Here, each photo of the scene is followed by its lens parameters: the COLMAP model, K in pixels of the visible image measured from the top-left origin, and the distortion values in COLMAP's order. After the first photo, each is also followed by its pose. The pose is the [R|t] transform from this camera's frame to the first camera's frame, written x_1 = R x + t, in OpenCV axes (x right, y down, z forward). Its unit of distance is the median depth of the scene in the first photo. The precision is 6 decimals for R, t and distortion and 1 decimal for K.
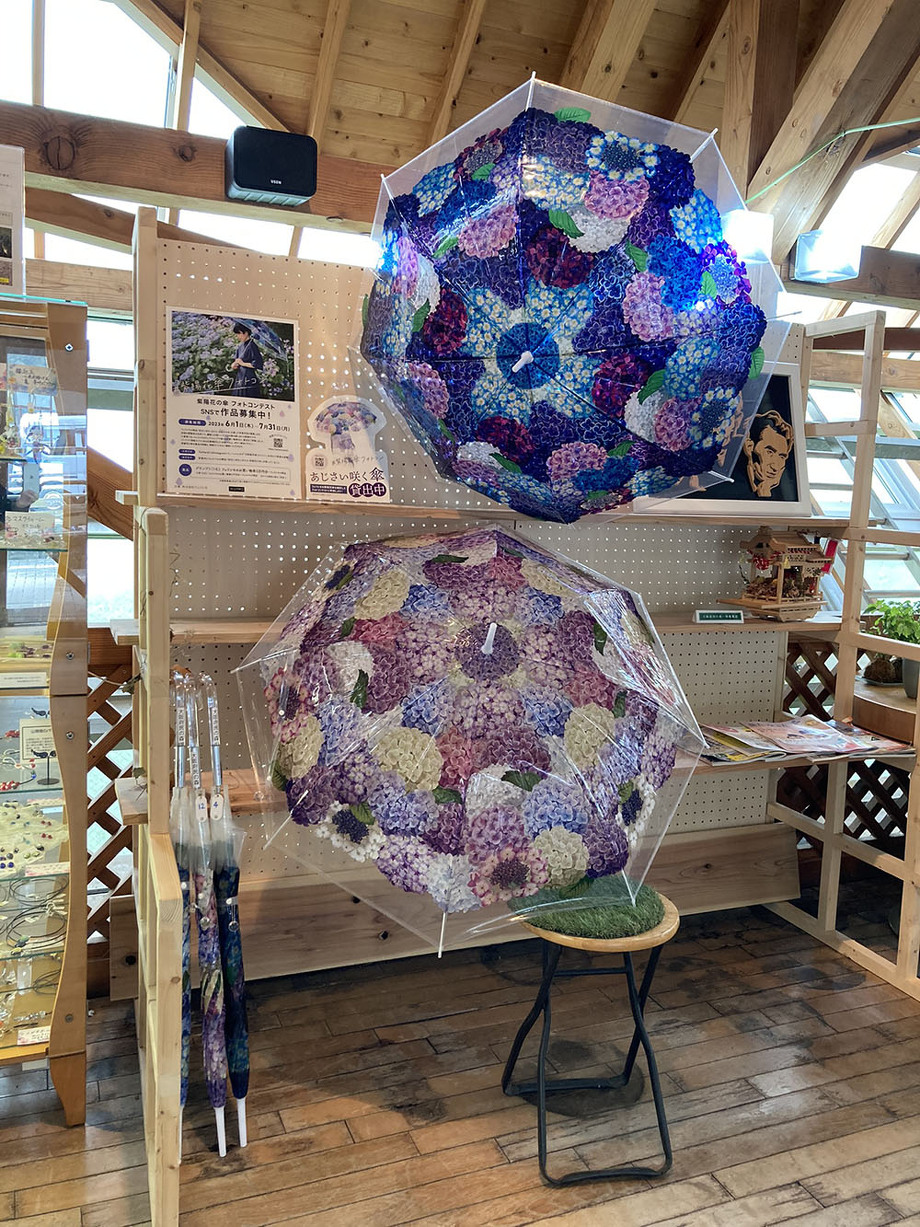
lens RADIAL K [[1007.9, 0, 458.3], [0, 1007.9, 609.8], [0, 0, 1]] dist [-0.008465, -0.004432]
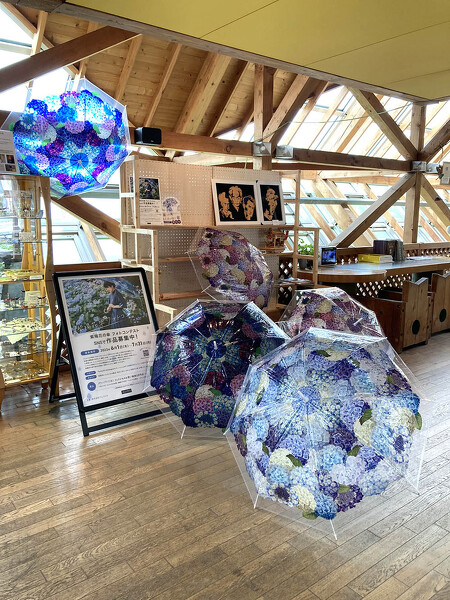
lens RADIAL K [[492.9, 0, 224.7], [0, 492.9, 301.3], [0, 0, 1]] dist [-0.008465, -0.004432]
pose [[0.962544, -0.081782, 0.258498, -0.342571], [0.065642, 0.995351, 0.070480, 0.047354], [-0.263060, -0.050871, 0.963437, -0.682616]]
